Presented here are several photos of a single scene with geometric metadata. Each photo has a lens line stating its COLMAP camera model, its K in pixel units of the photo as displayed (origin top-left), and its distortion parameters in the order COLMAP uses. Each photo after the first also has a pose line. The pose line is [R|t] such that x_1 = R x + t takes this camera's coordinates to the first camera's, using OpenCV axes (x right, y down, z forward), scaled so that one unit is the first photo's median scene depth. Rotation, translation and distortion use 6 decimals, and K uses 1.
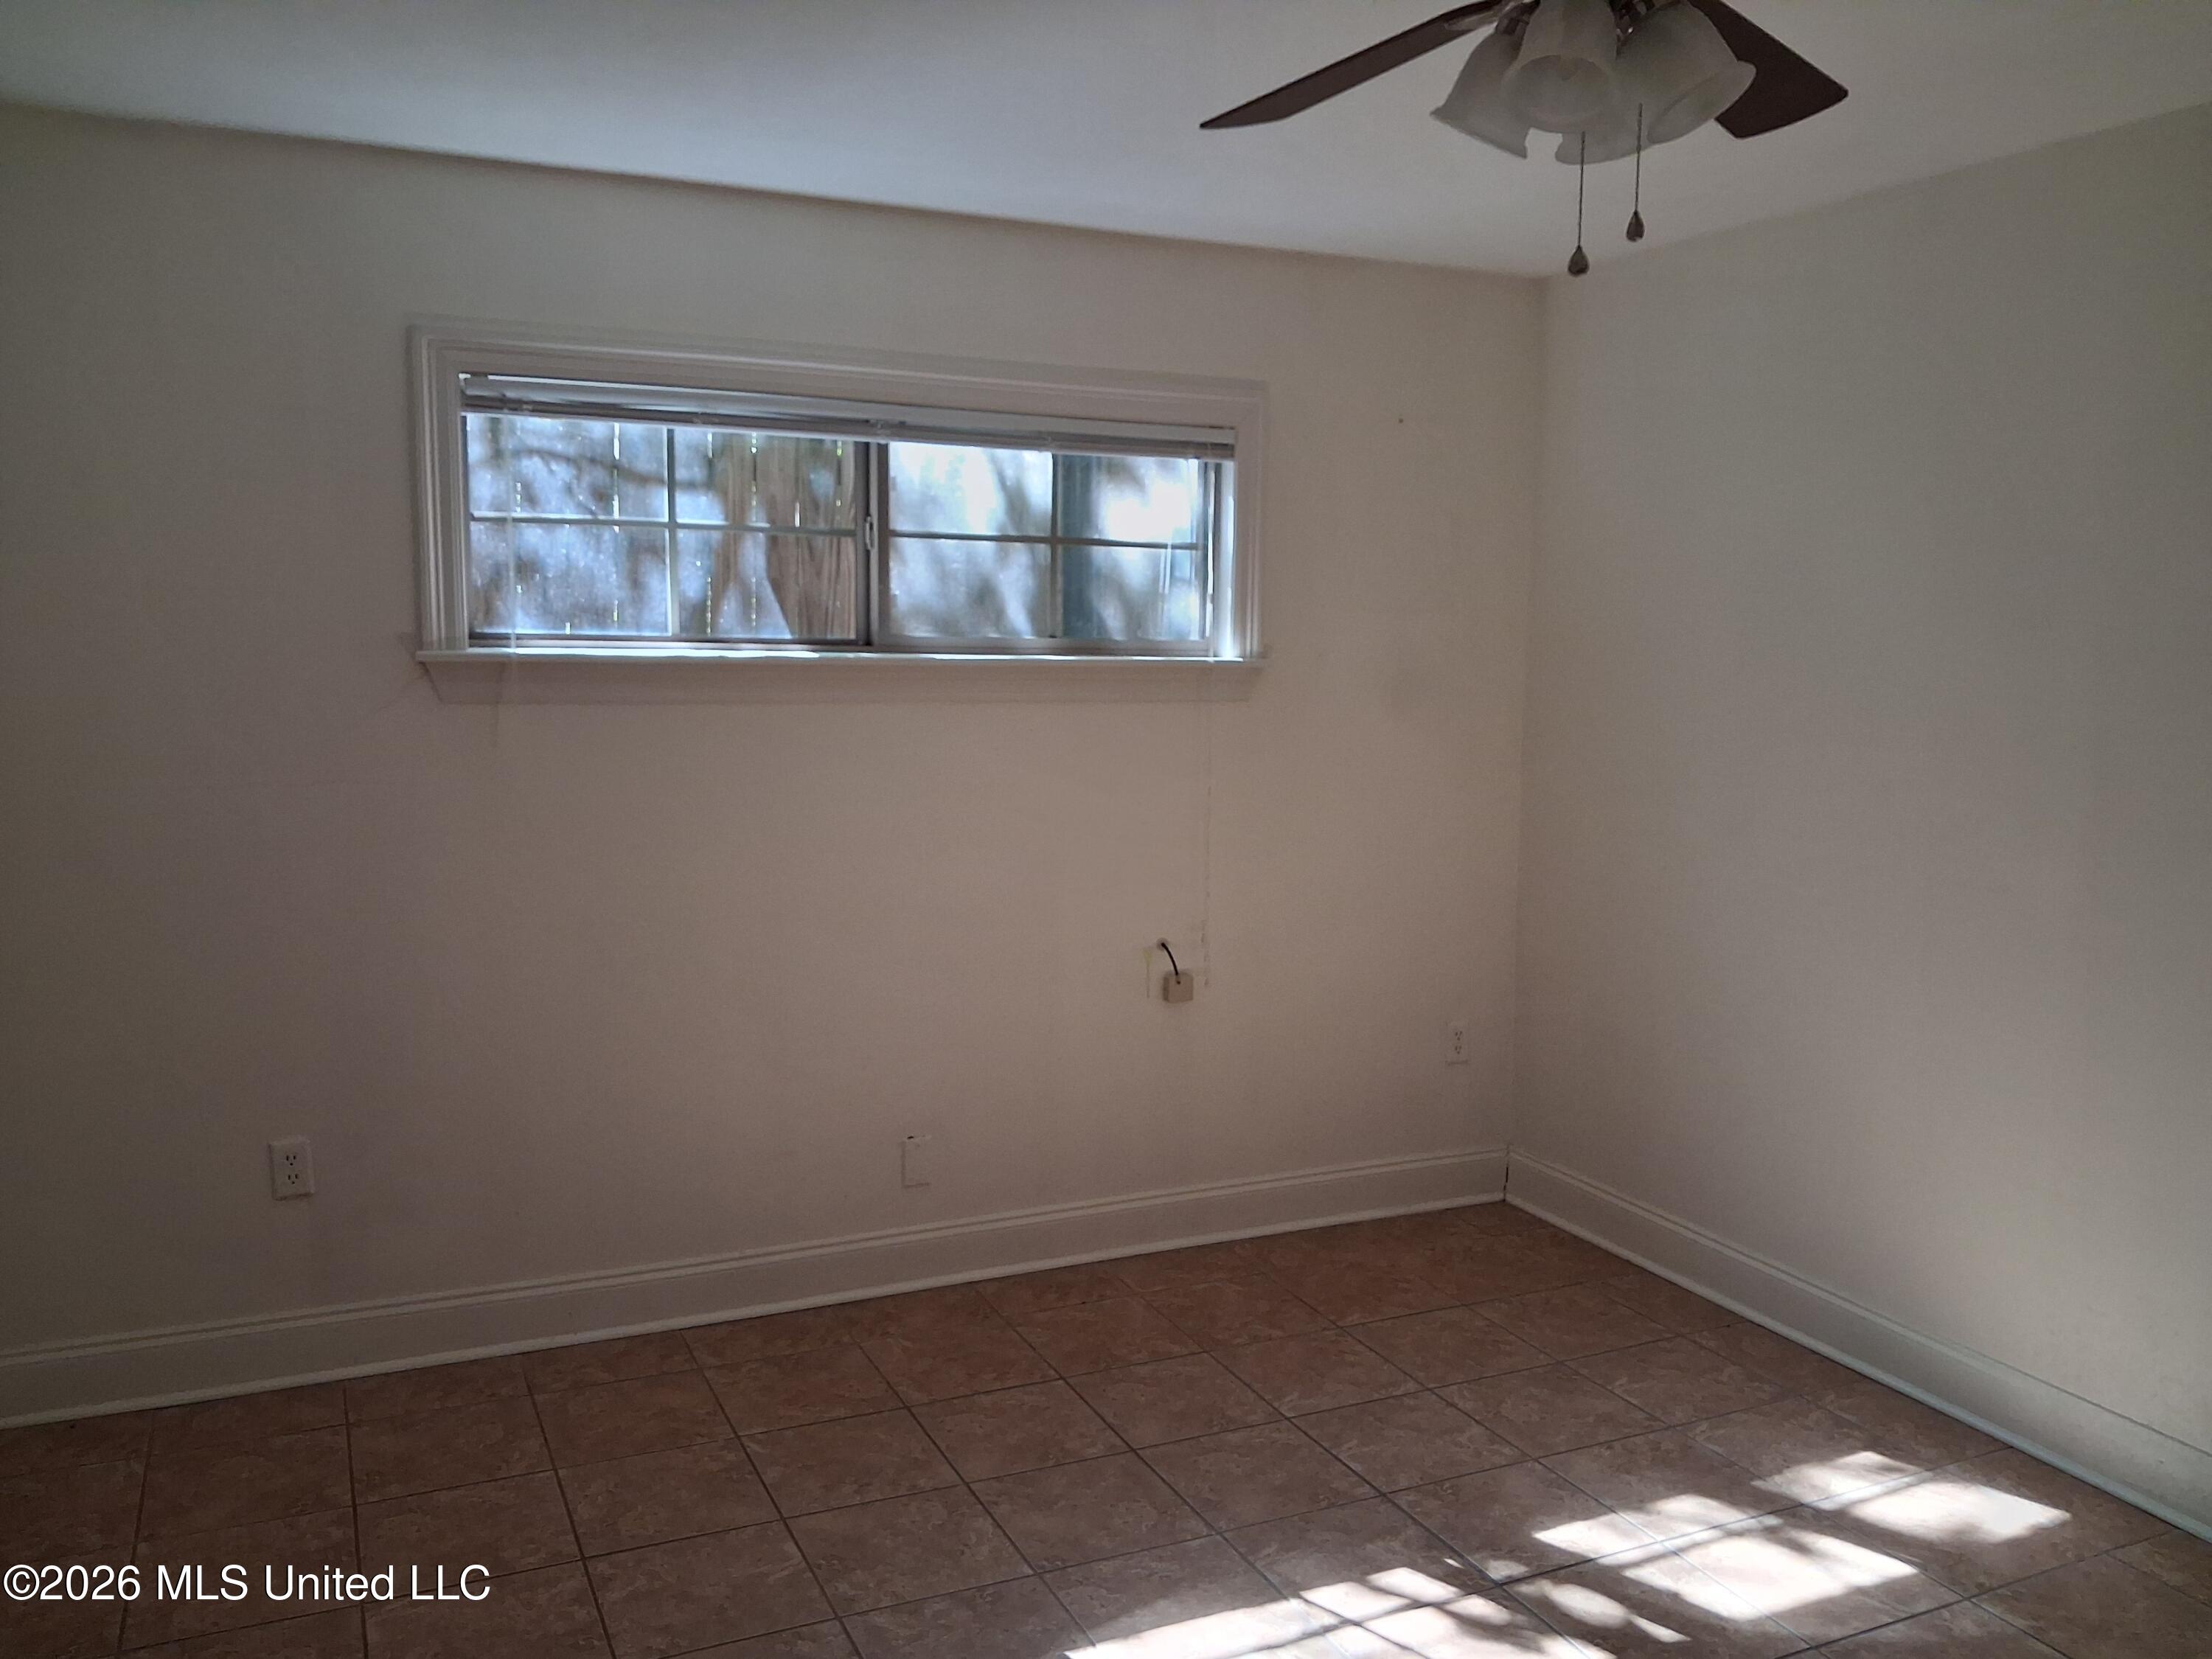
lens RADIAL K [[1958.0, 0, 1106.0], [0, 1958.0, 829.5], [0, 0, 1]] dist [-0.003644, -0.005617]
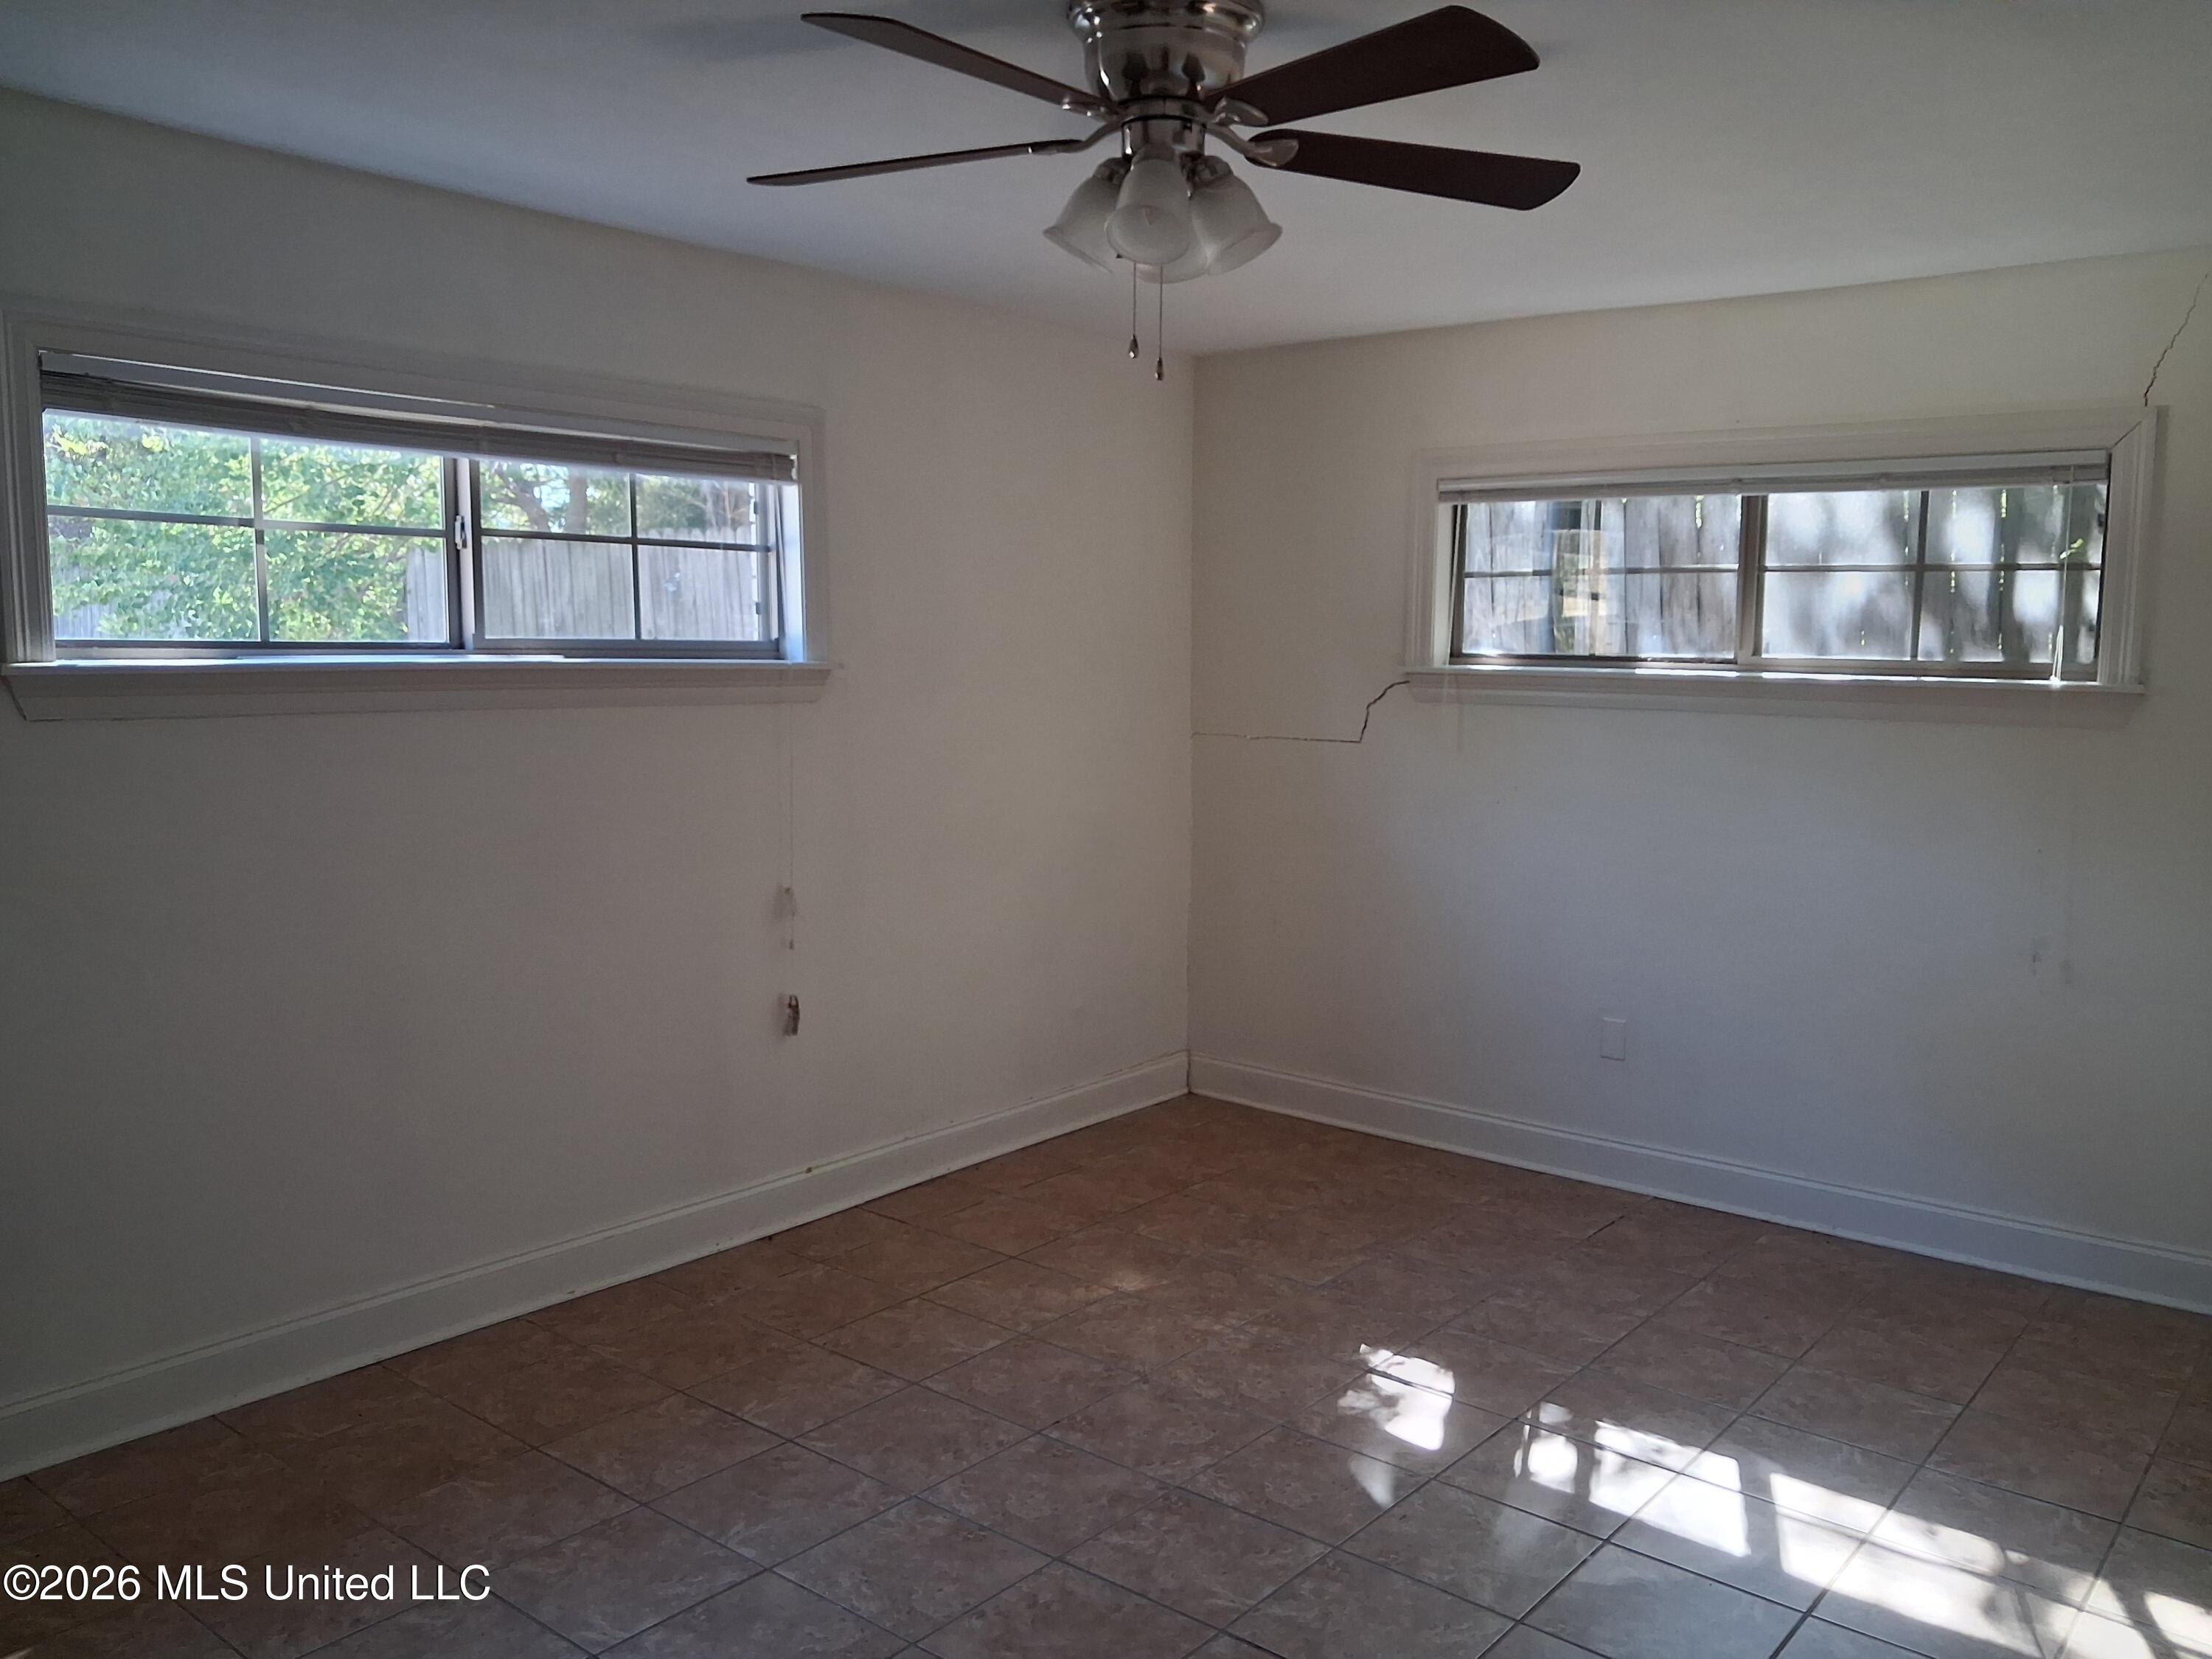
lens RADIAL K [[1958.0, 0, 1106.0], [0, 1958.0, 829.5], [0, 0, 1]] dist [-0.003644, -0.005617]
pose [[0.896585, -0.053970, 0.439570, -0.354506], [0.050906, 0.998527, 0.018764, -0.003422], [-0.439936, 0.005553, 0.898012, -0.052883]]
